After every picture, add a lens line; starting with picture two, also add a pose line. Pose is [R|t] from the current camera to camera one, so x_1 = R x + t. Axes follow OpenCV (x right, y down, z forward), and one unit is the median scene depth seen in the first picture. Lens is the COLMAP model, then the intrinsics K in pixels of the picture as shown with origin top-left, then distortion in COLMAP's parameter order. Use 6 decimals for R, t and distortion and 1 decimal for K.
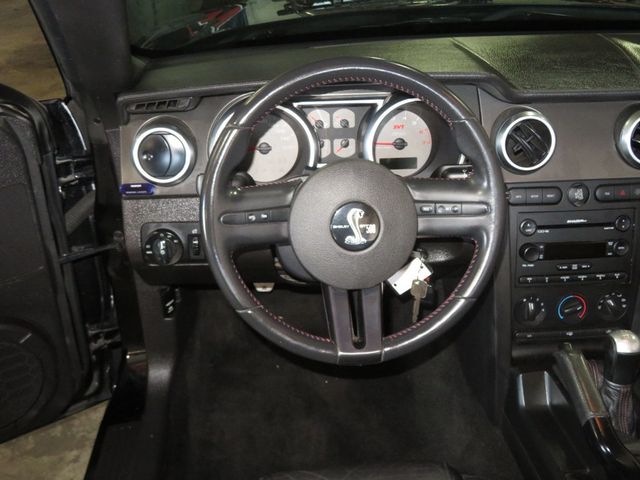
lens RADIAL K [[654.1, 0, 320.0], [0, 654.1, 240.0], [0, 0, 1]] dist [-0.001844, 0.003582]
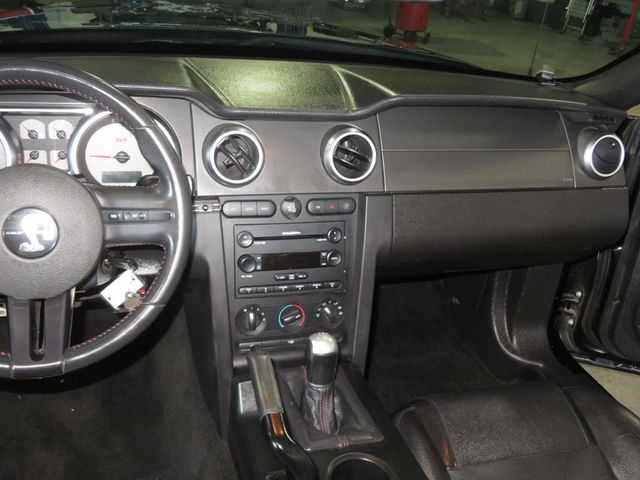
lens RADIAL K [[654.1, 0, 320.0], [0, 654.1, 240.0], [0, 0, 1]] dist [-0.001844, 0.003582]
pose [[0.968073, -0.006304, 0.250589, 0.175110], [0.019154, 0.998621, -0.048871, 0.034905], [-0.249935, 0.052111, 0.966859, -0.028439]]
